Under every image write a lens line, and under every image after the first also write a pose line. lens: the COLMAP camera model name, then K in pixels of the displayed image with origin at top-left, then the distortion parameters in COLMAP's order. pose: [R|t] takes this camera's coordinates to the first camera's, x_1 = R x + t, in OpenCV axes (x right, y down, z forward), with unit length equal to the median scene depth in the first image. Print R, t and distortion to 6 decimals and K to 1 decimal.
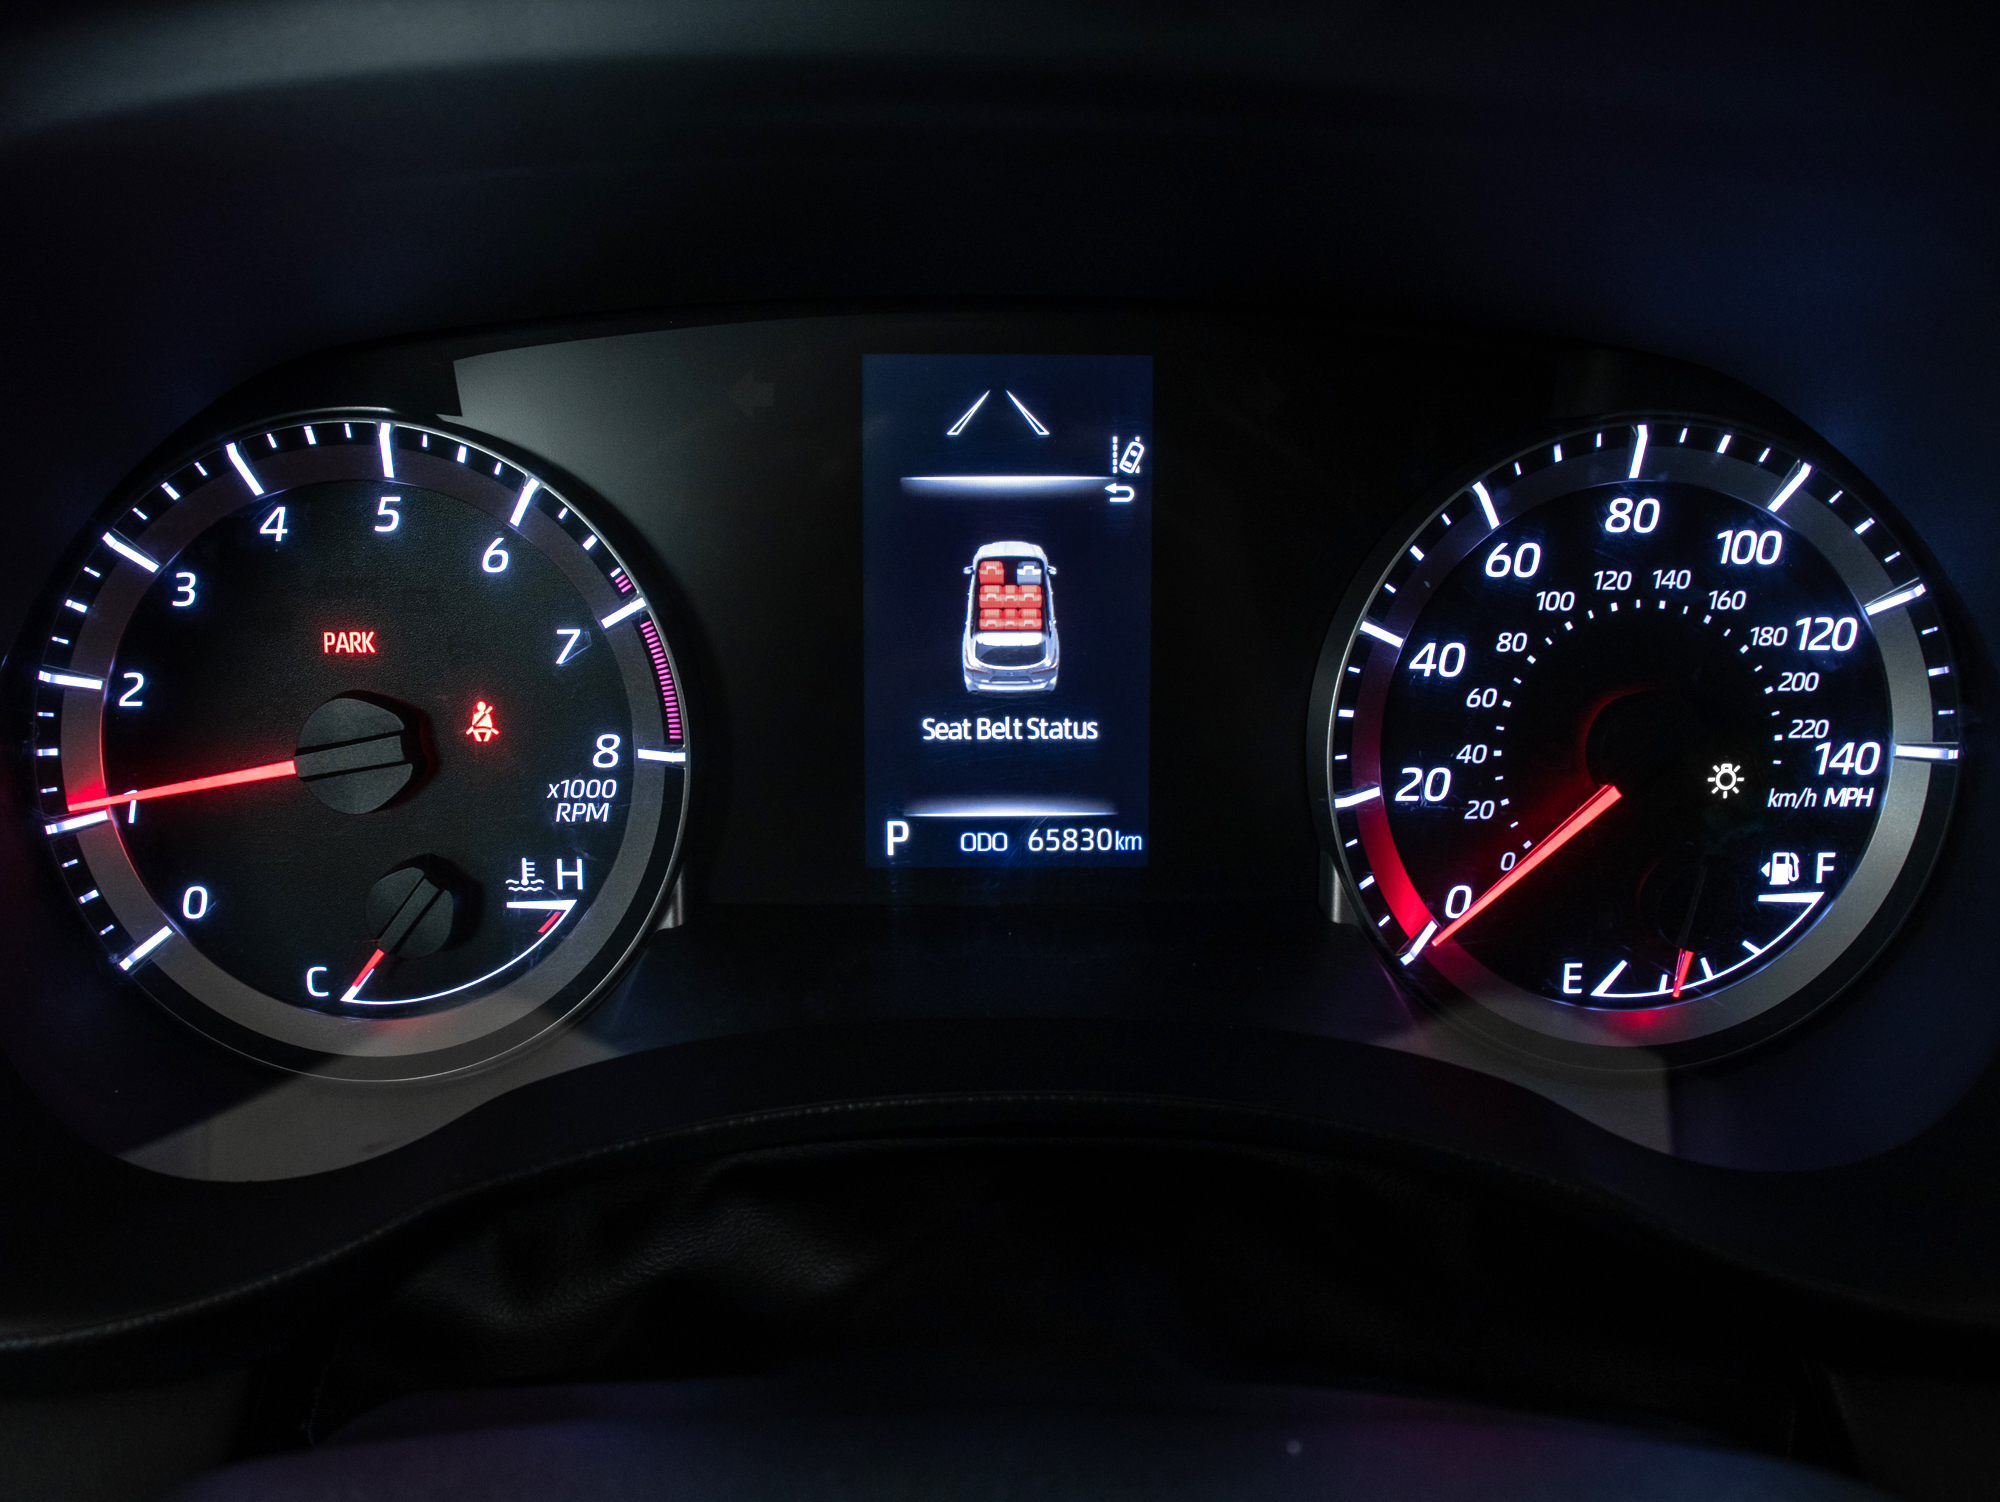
lens RADIAL K [[1635.5, 0, 1000.1], [0, 1635.5, 751.2], [0, 0, 1]] dist [-0.114121, -0.003312]
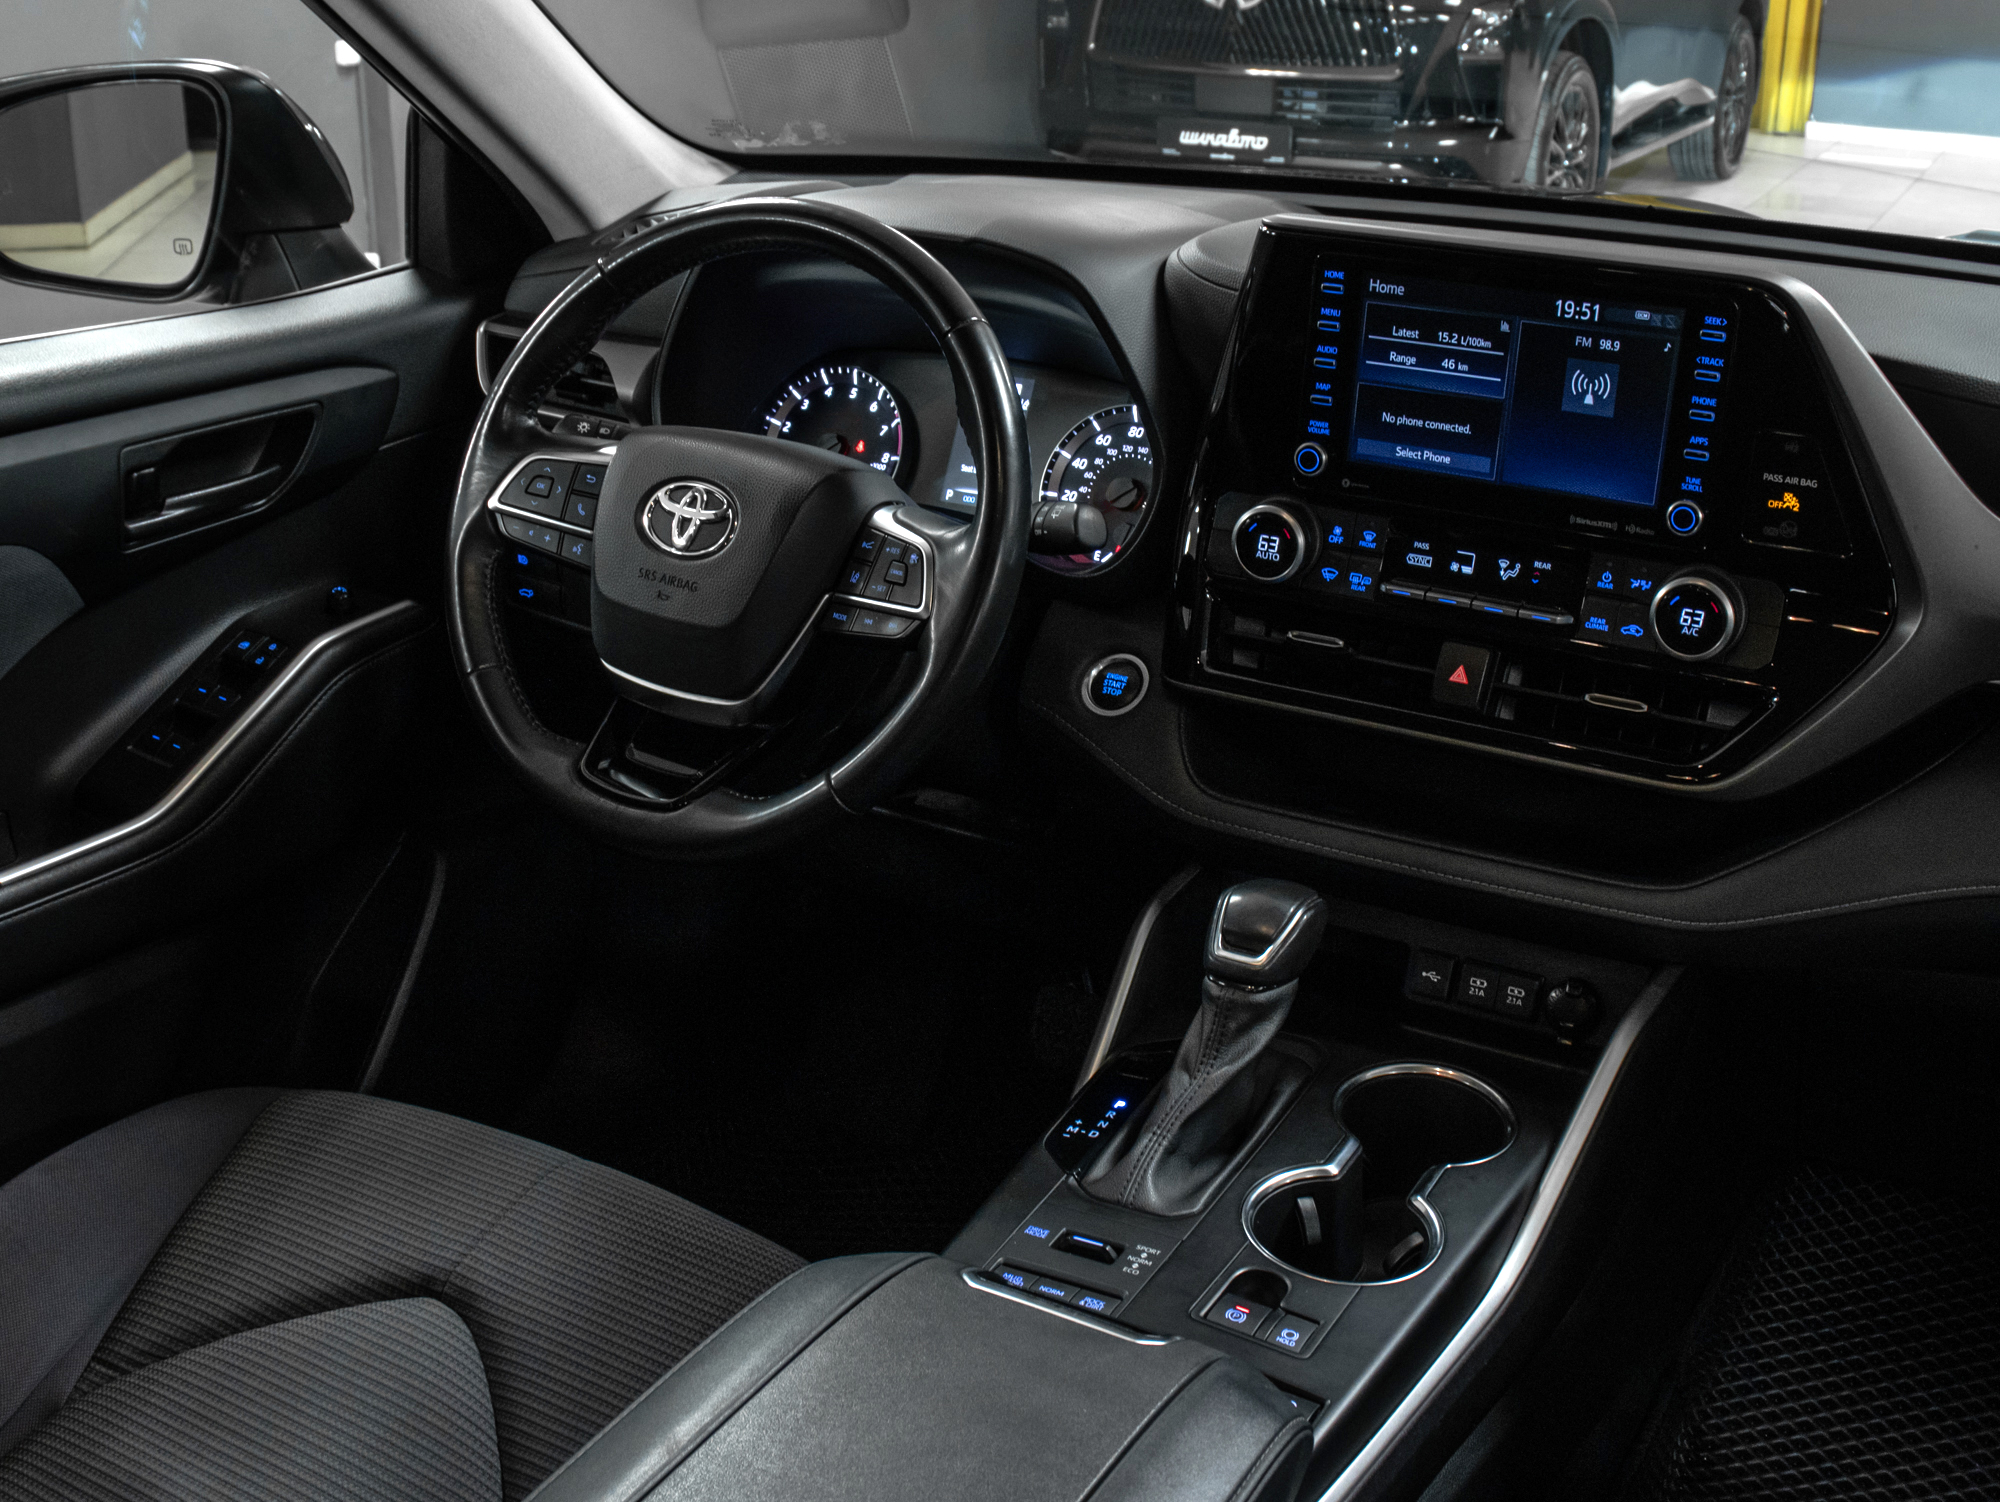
lens RADIAL K [[1635.5, 0, 1000.9], [0, 1635.5, 751.1], [0, 0, 1]] dist [-0.114121, -0.003312]
pose [[0.874595, 0.210730, -0.436664, 1.901895], [-0.266732, 0.961198, -0.070373, 0.898901], [0.404891, 0.178020, 0.896868, -2.335922]]
